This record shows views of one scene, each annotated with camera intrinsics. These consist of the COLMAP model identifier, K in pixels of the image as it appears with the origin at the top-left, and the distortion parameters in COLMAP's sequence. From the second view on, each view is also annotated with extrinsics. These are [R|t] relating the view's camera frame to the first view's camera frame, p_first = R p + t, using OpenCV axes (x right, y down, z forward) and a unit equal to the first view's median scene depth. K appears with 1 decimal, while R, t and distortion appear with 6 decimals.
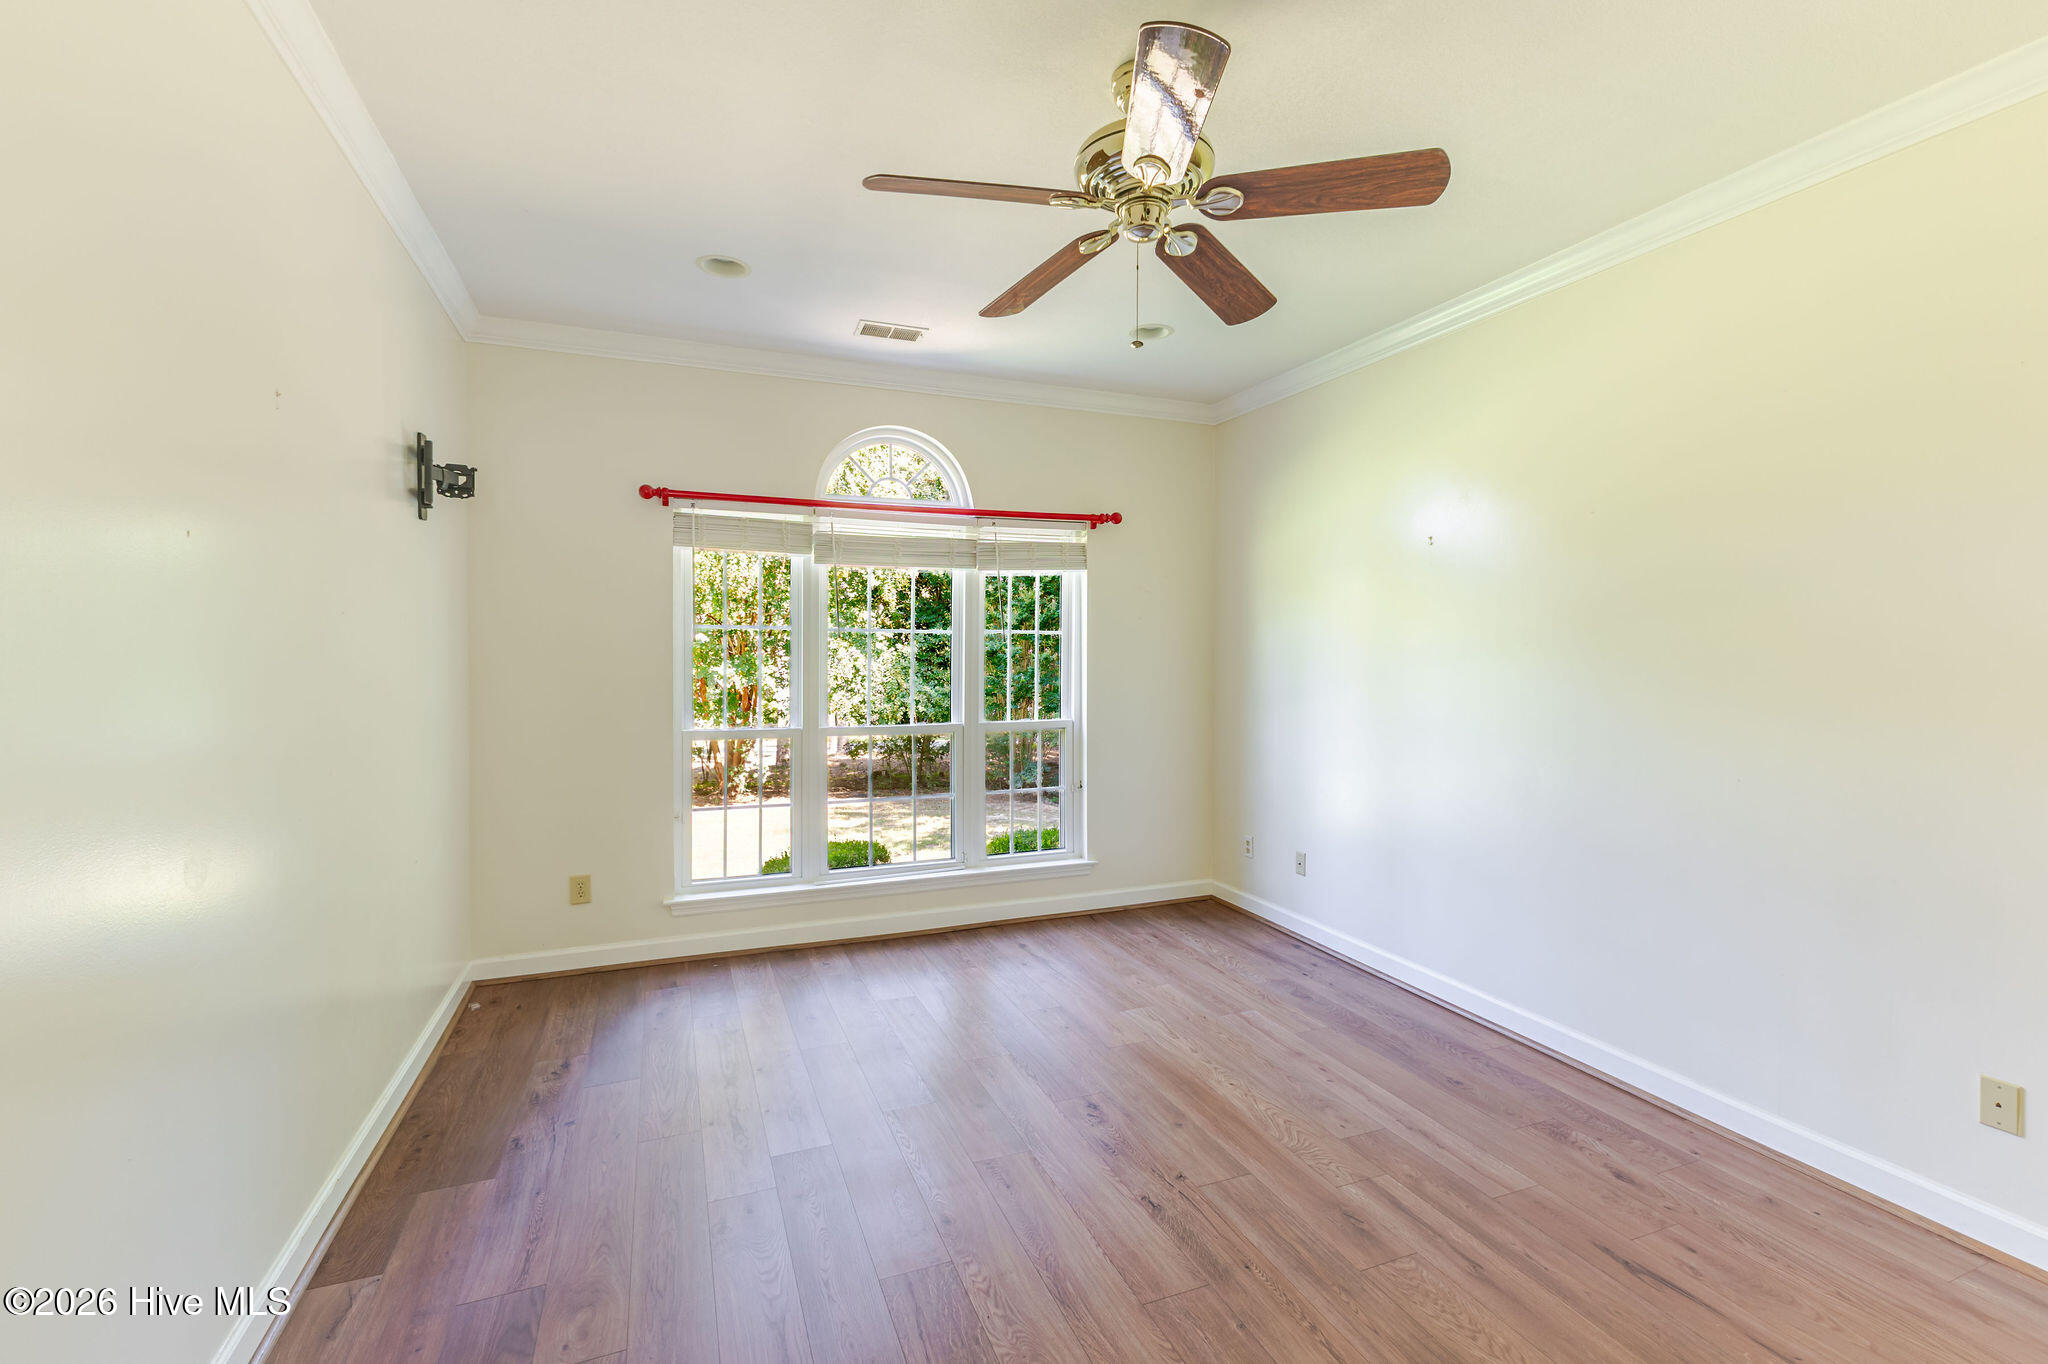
lens RADIAL K [[891.0, 0, 1031.3], [0, 891.0, 675.5], [0, 0, 1]] dist [0.004073, 0.000281]
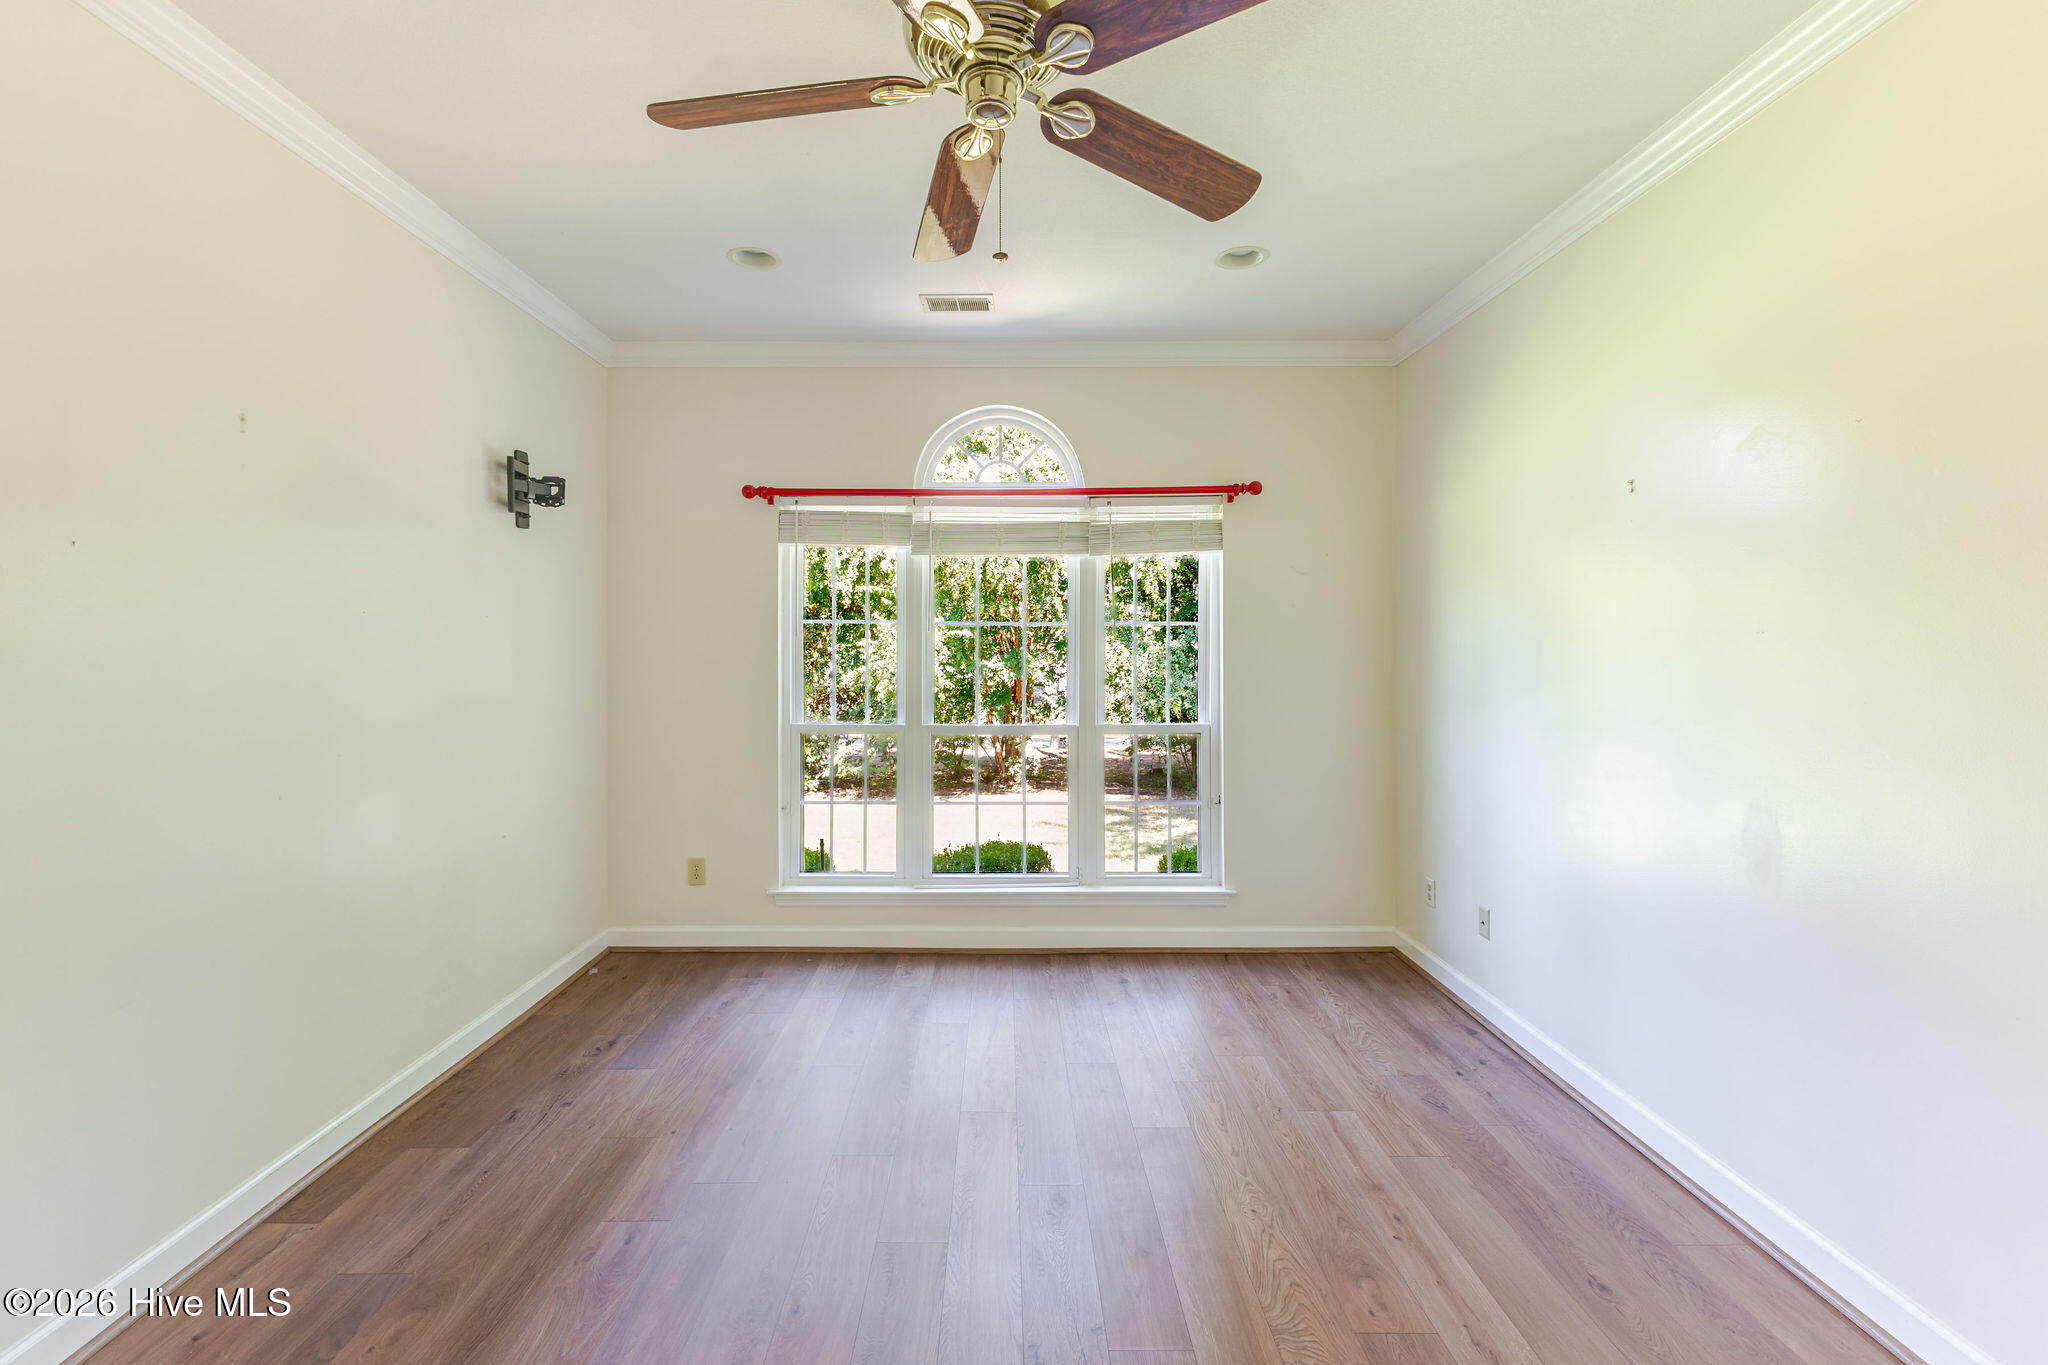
lens RADIAL K [[894.7, 0, 1014.6], [0, 894.7, 654.6], [0, 0, 1]] dist [0.004504, 0.000574]
pose [[0.929012, 0.001669, -0.370046, 0.221256], [-0.007993, 0.999847, -0.015556, -0.003175], [0.369963, 0.017410, 0.928883, 0.141464]]
